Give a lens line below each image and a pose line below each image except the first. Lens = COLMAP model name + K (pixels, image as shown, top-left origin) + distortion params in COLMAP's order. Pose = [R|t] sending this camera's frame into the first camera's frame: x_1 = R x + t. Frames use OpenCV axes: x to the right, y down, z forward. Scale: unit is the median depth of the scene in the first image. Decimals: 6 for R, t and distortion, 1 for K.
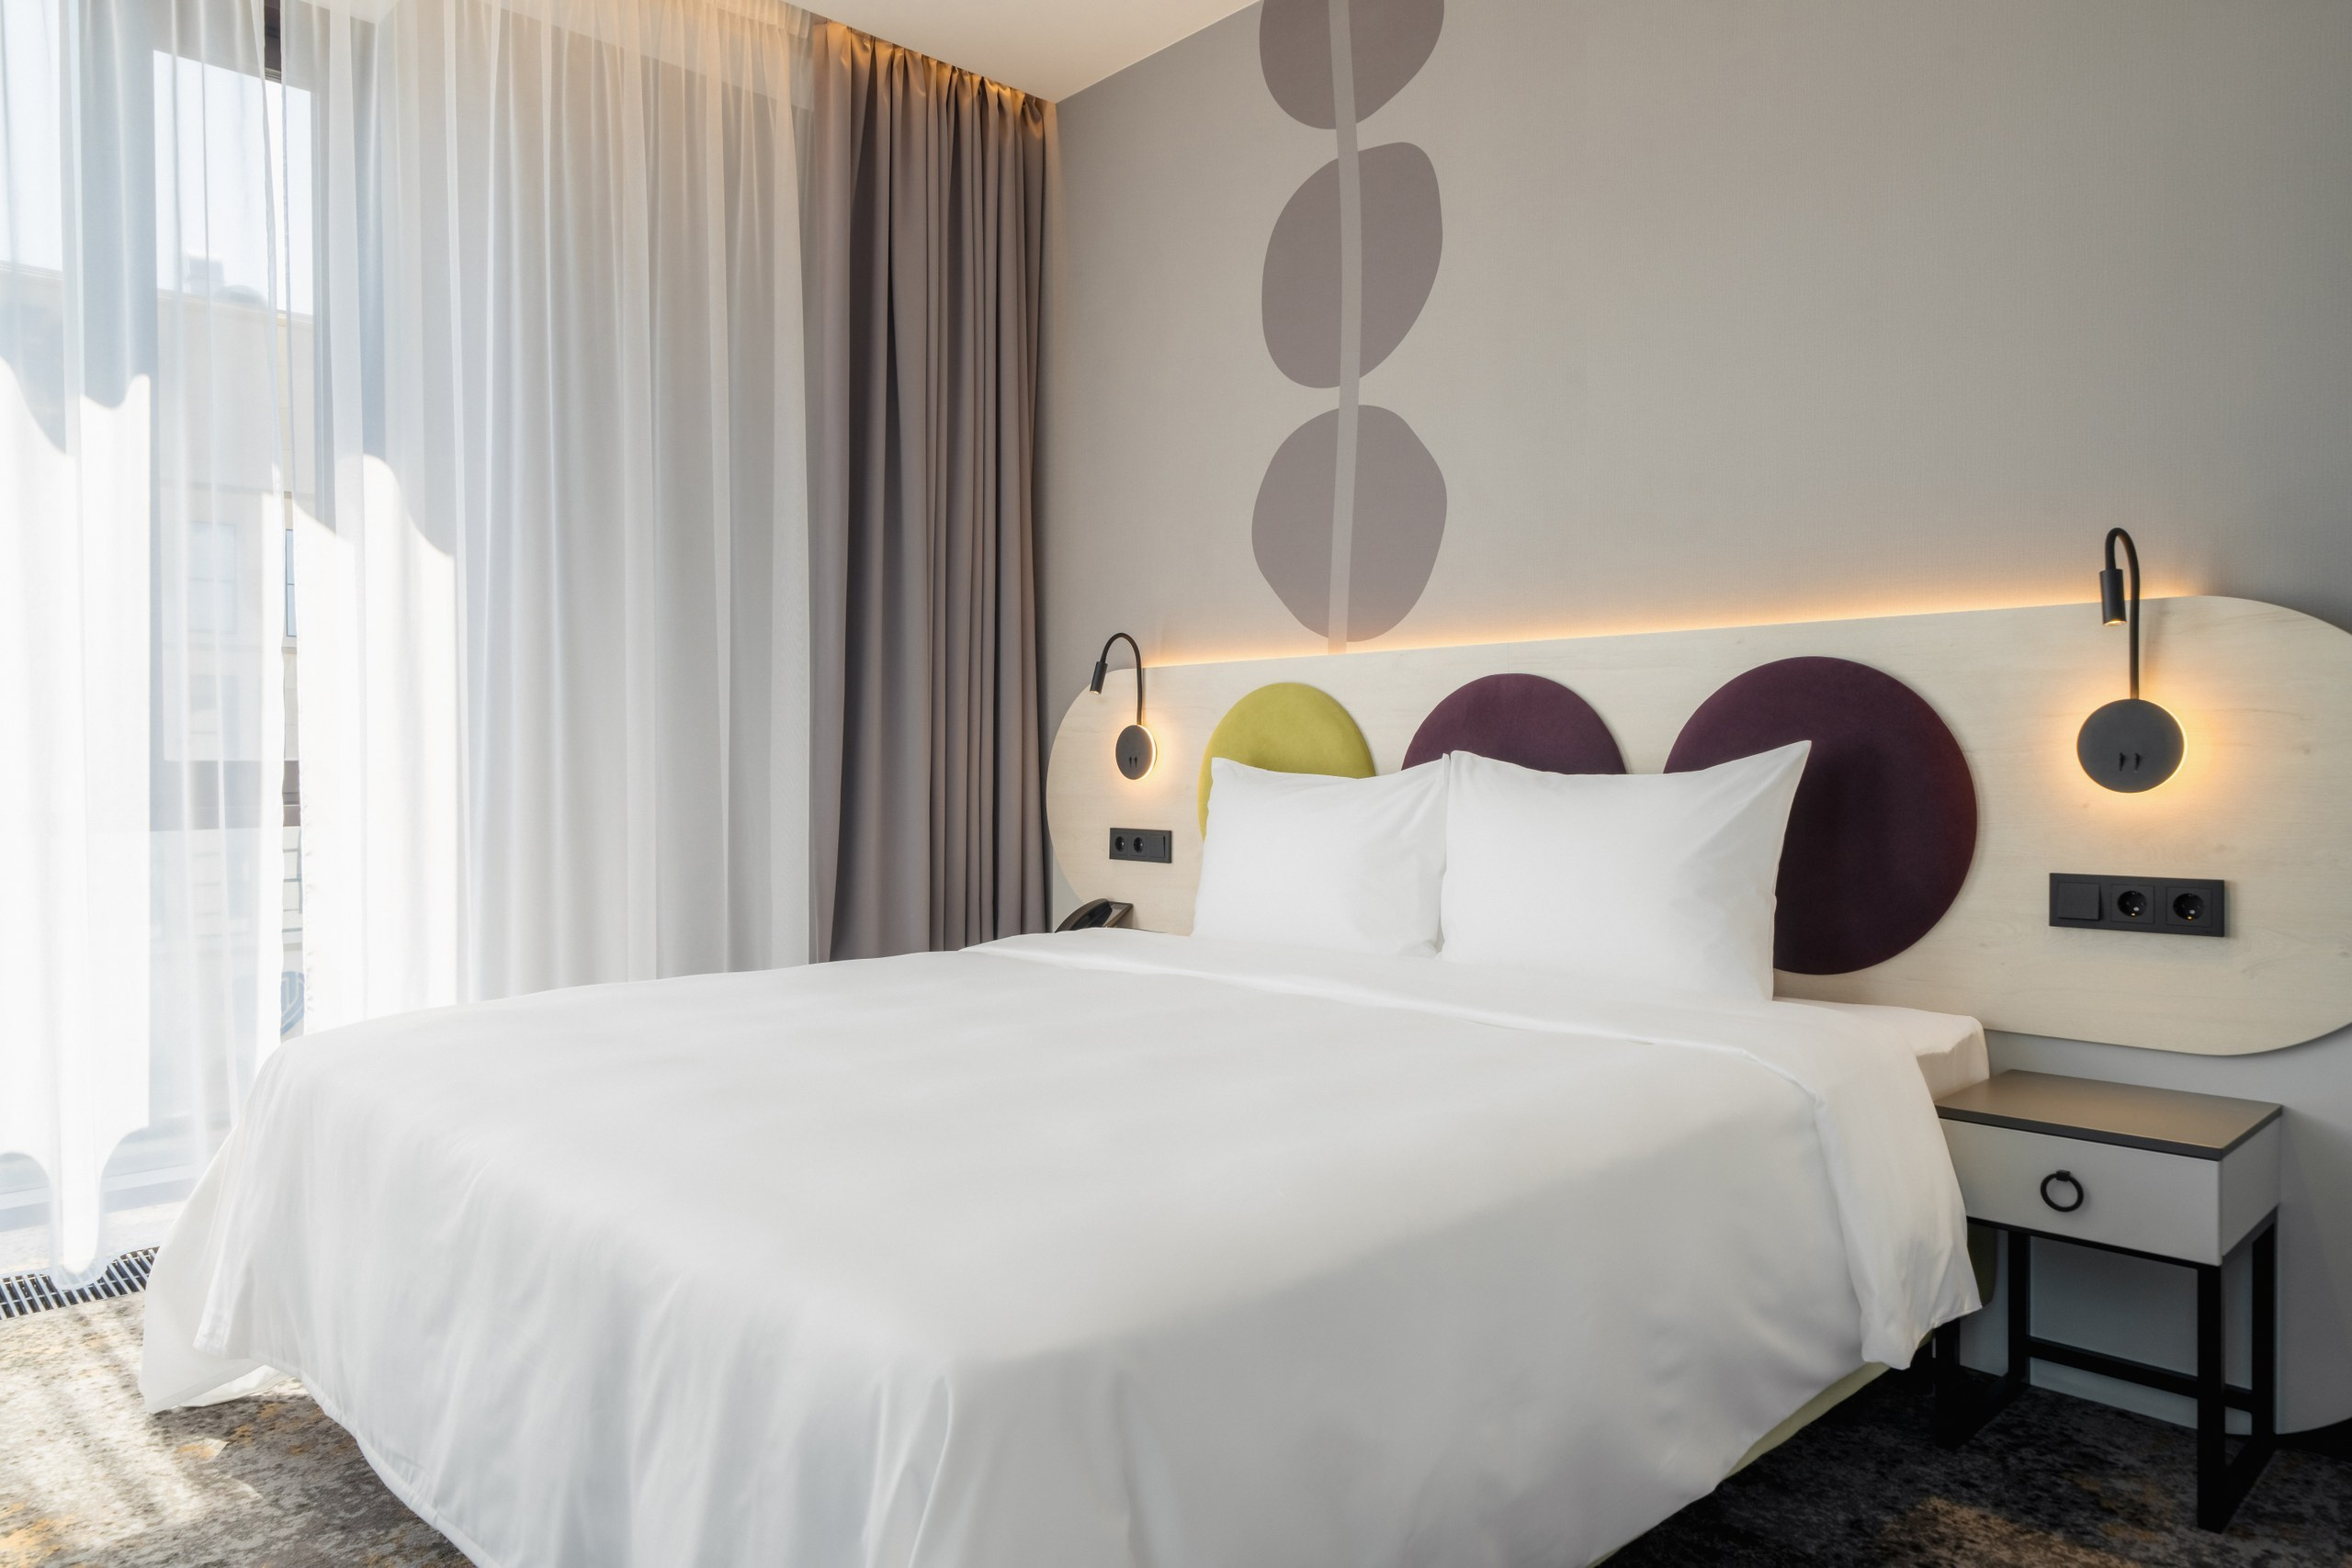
lens RADIAL K [[1445.3, 0, 1112.7], [0, 1445.3, 755.6], [0, 0, 1]] dist [-0.005966, -0.002356]
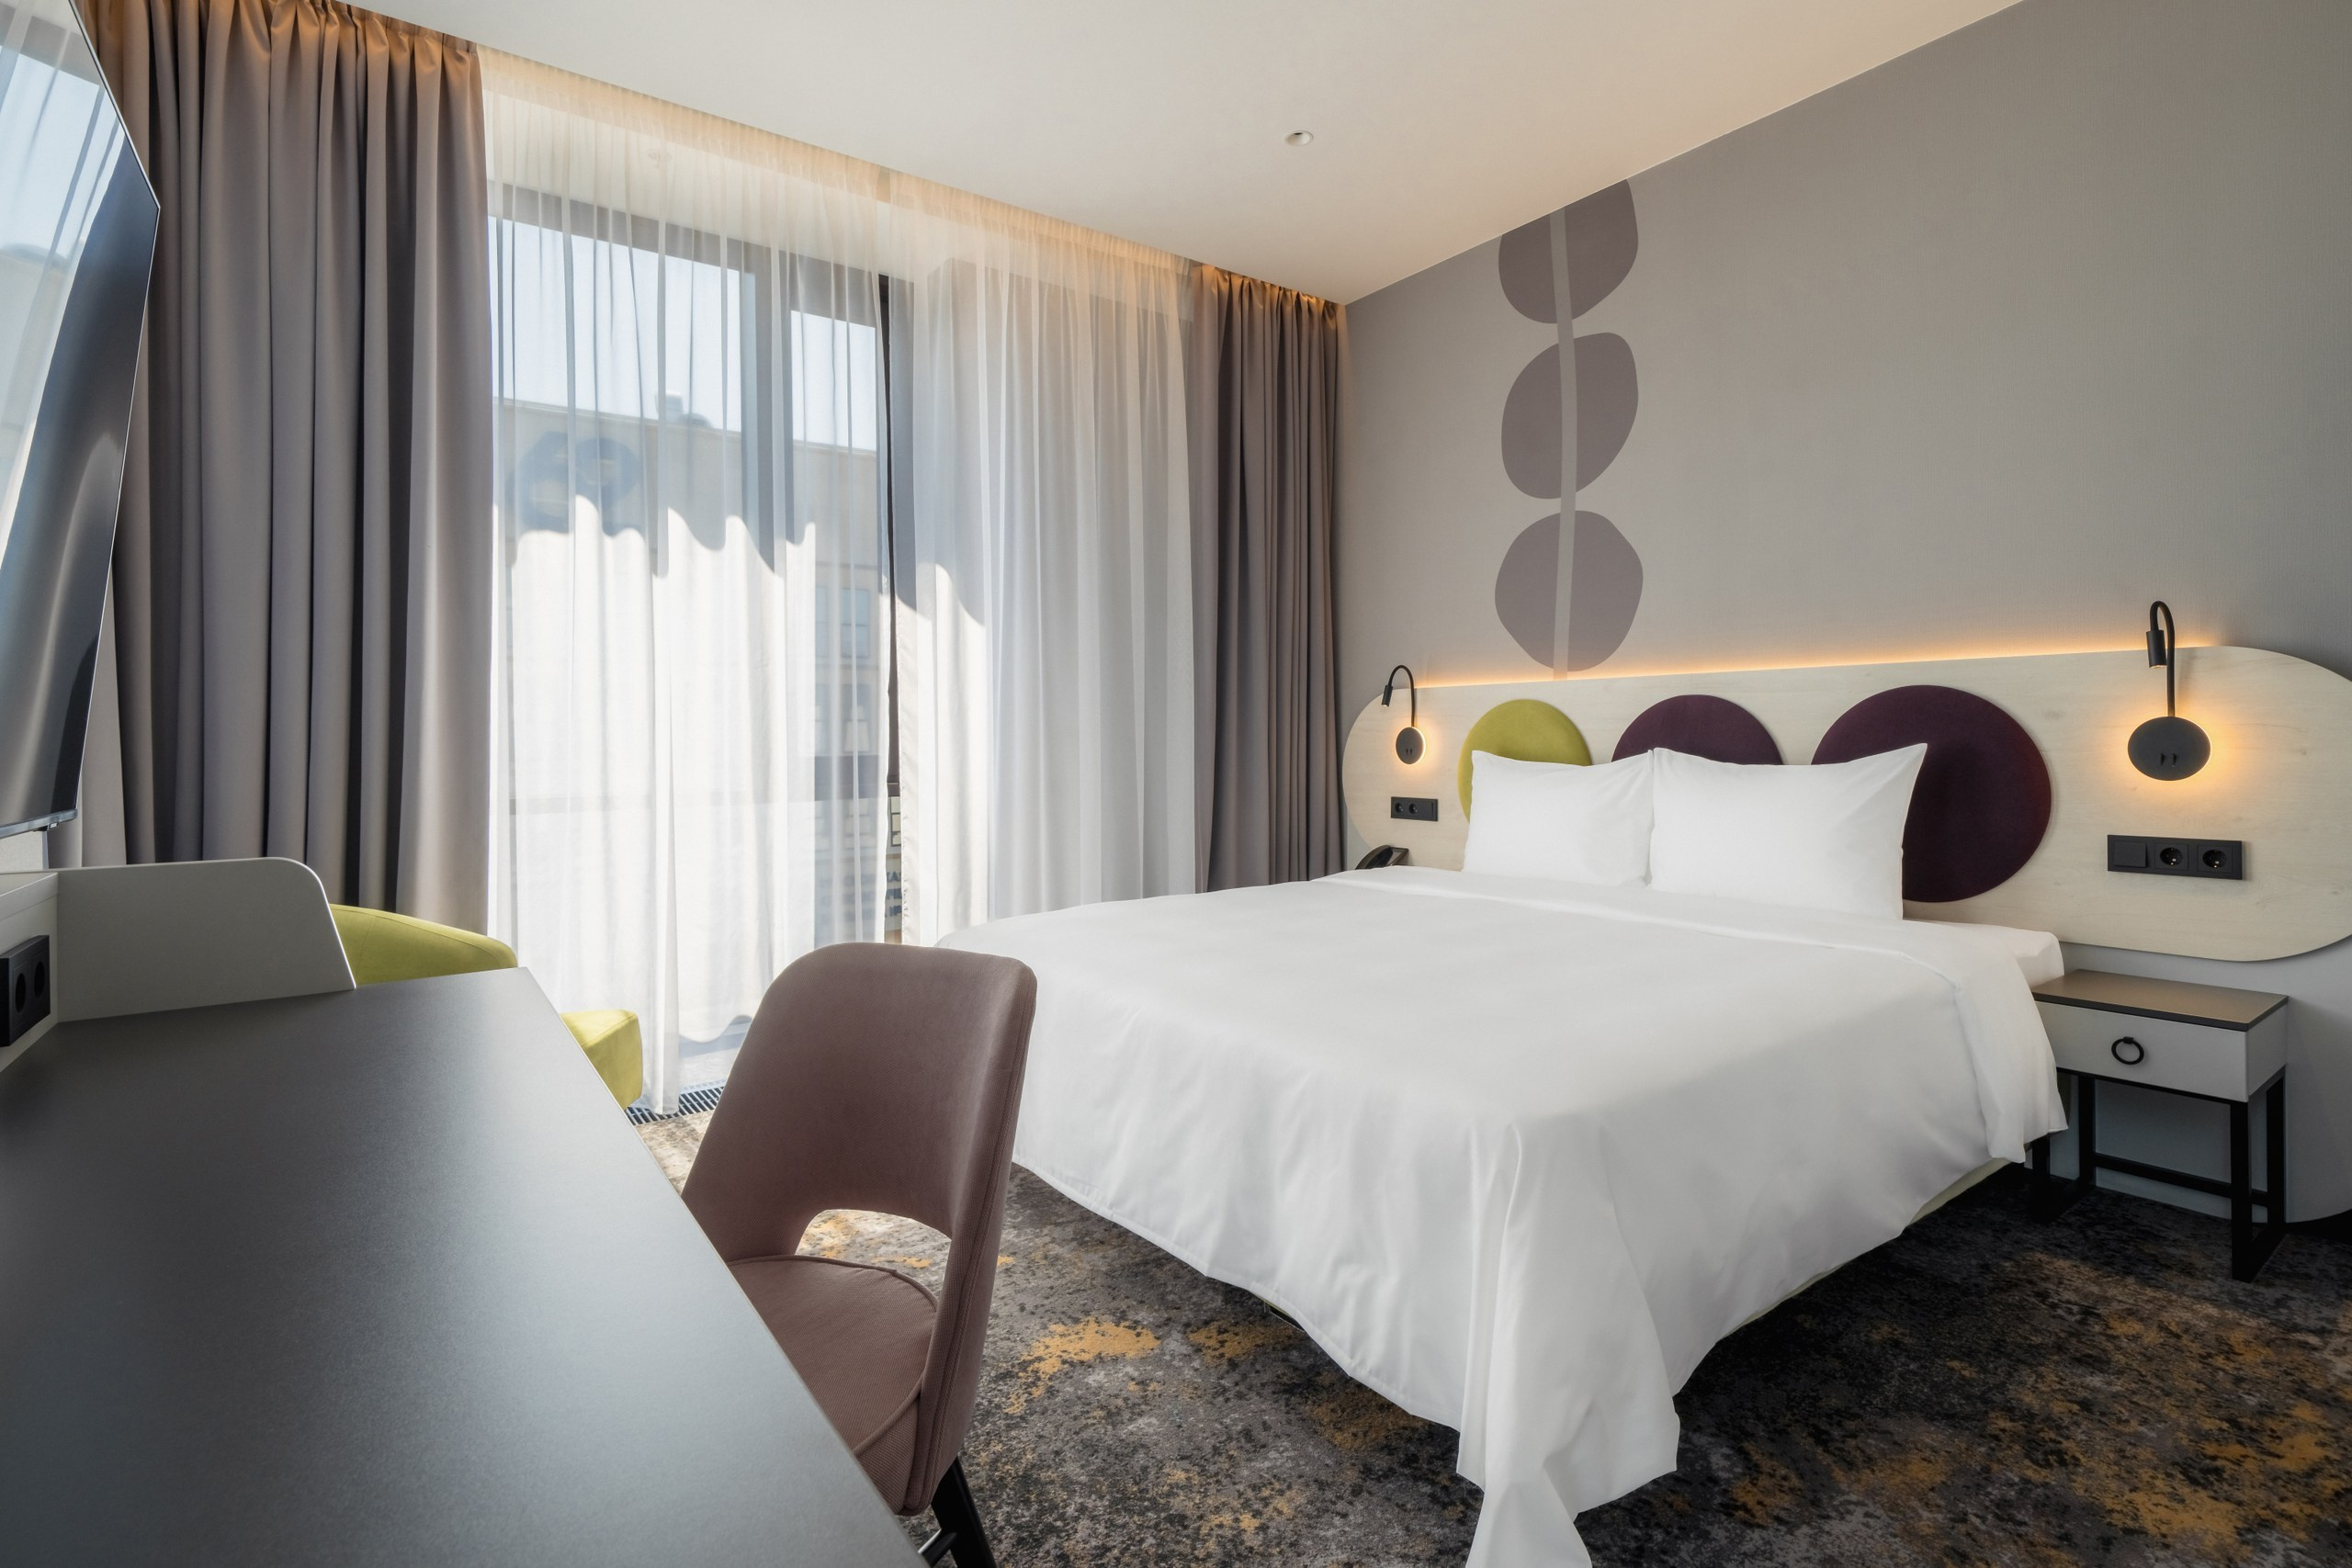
lens RADIAL K [[1054.2, 0, 1182.8], [0, 1054.2, 727.2], [0, 0, 1]] dist [-0.010459, 0.000336]
pose [[0.993806, -0.007972, -0.110845, -0.129922], [0.007351, 0.999955, -0.006011, -0.022461], [0.110888, 0.005159, 0.993819, -0.125883]]
